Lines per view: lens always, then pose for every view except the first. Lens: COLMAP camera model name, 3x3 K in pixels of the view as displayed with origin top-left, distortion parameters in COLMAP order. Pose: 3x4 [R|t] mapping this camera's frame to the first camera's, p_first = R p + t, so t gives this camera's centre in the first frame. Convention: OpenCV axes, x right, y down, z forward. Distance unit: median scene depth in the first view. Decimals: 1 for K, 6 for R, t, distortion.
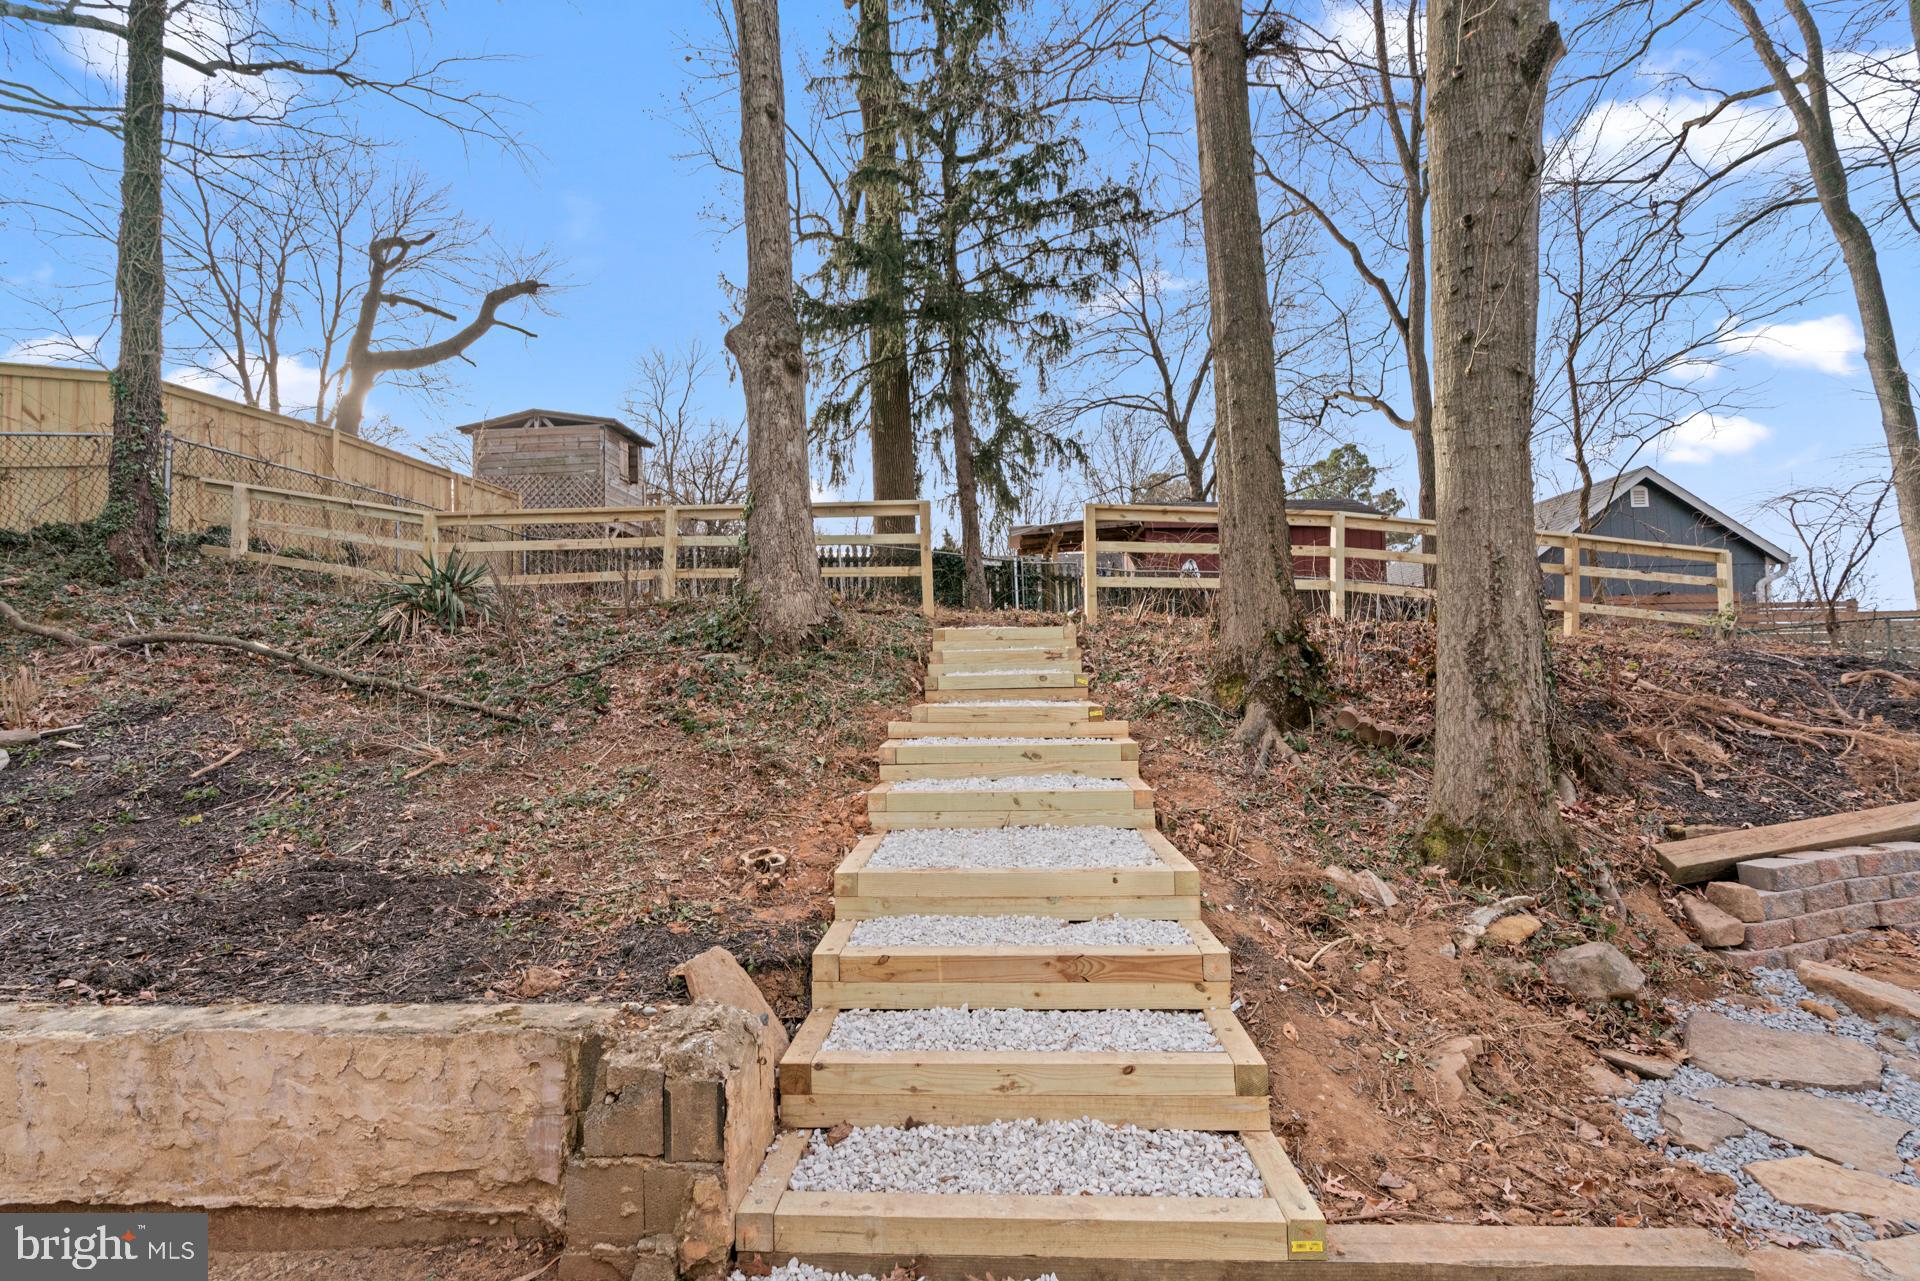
lens RADIAL K [[847.1, 0, 960.0], [0, 847.1, 640.5], [0, 0, 1]] dist [-0.015560, 0.007226]
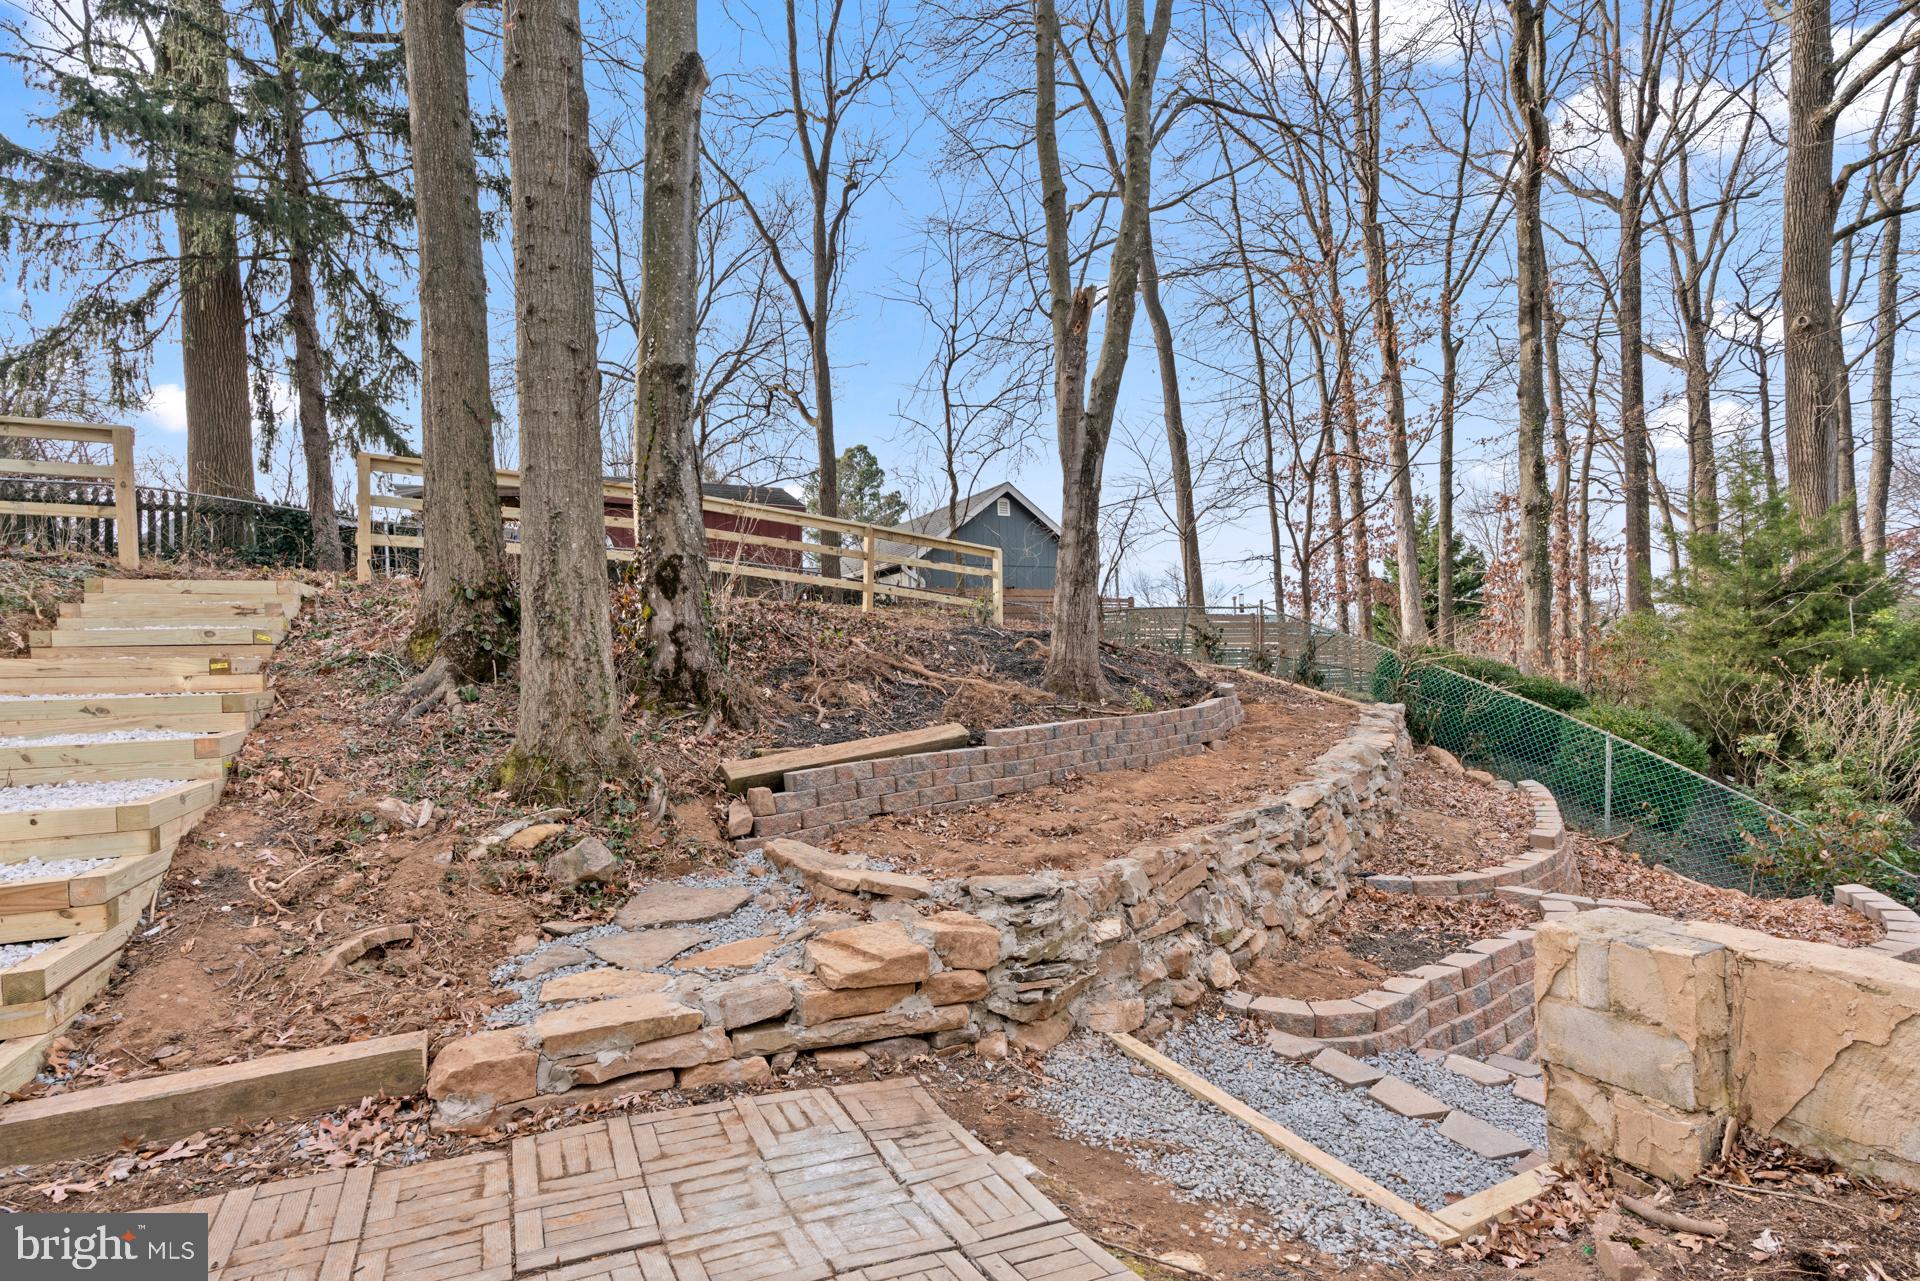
lens RADIAL K [[880.4, 0, 928.9], [0, 880.4, 661.1], [0, 0, 1]] dist [-0.001906, 0.000843]
pose [[0.878150, -0.002954, 0.478376, 0.369674], [-0.012821, 0.999476, 0.029709, 0.041622], [-0.478213, -0.032222, 0.877653, -0.196800]]
